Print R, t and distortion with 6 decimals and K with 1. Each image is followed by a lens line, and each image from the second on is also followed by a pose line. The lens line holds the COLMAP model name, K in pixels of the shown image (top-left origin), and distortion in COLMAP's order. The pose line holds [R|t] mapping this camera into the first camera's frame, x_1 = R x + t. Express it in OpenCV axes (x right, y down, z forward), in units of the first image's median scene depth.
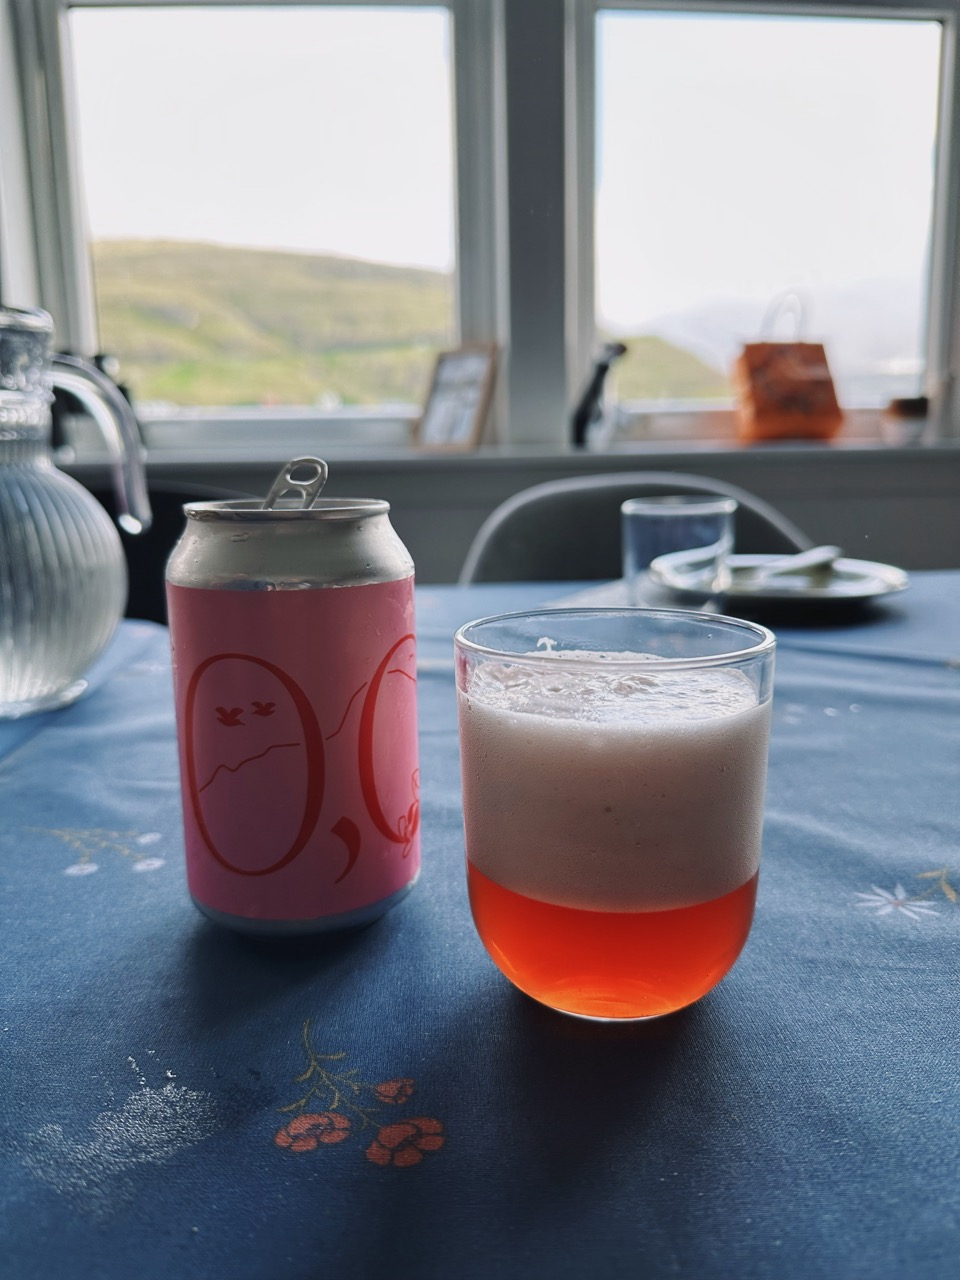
lens RADIAL K [[960.6, 0, 480.0], [0, 960.6, 640.0], [0, 0, 1]] dist [0.107355, -0.183190]
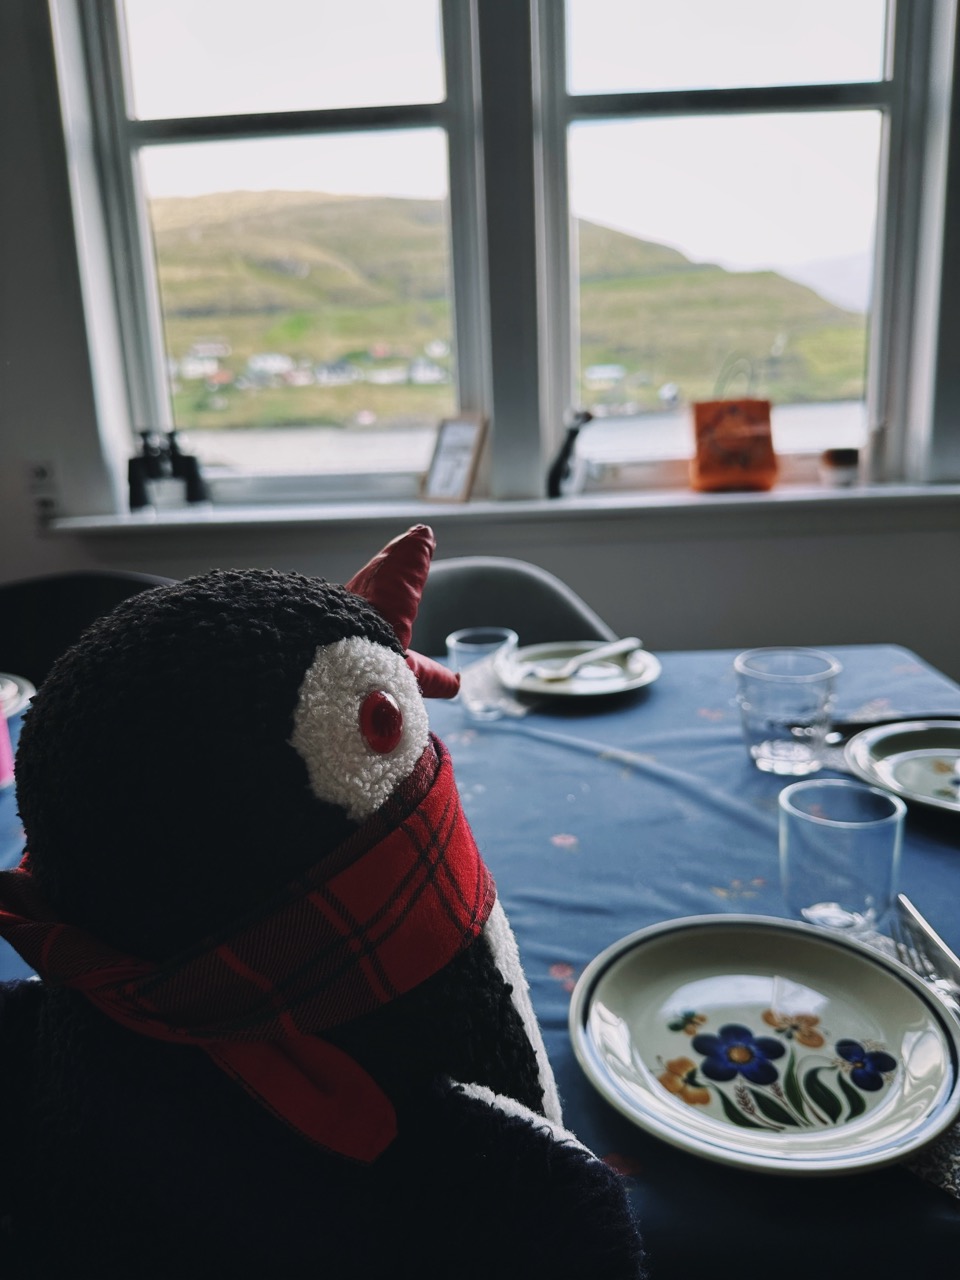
lens RADIAL K [[960.6, 0, 480.0], [0, 960.6, 640.0], [0, 0, 1]] dist [0.107355, -0.183190]
pose [[0.993572, 0.007291, -0.112963, 0.148820], [-0.000962, 0.998431, 0.055986, -0.088179], [0.113194, -0.055518, 0.992021, -0.227188]]
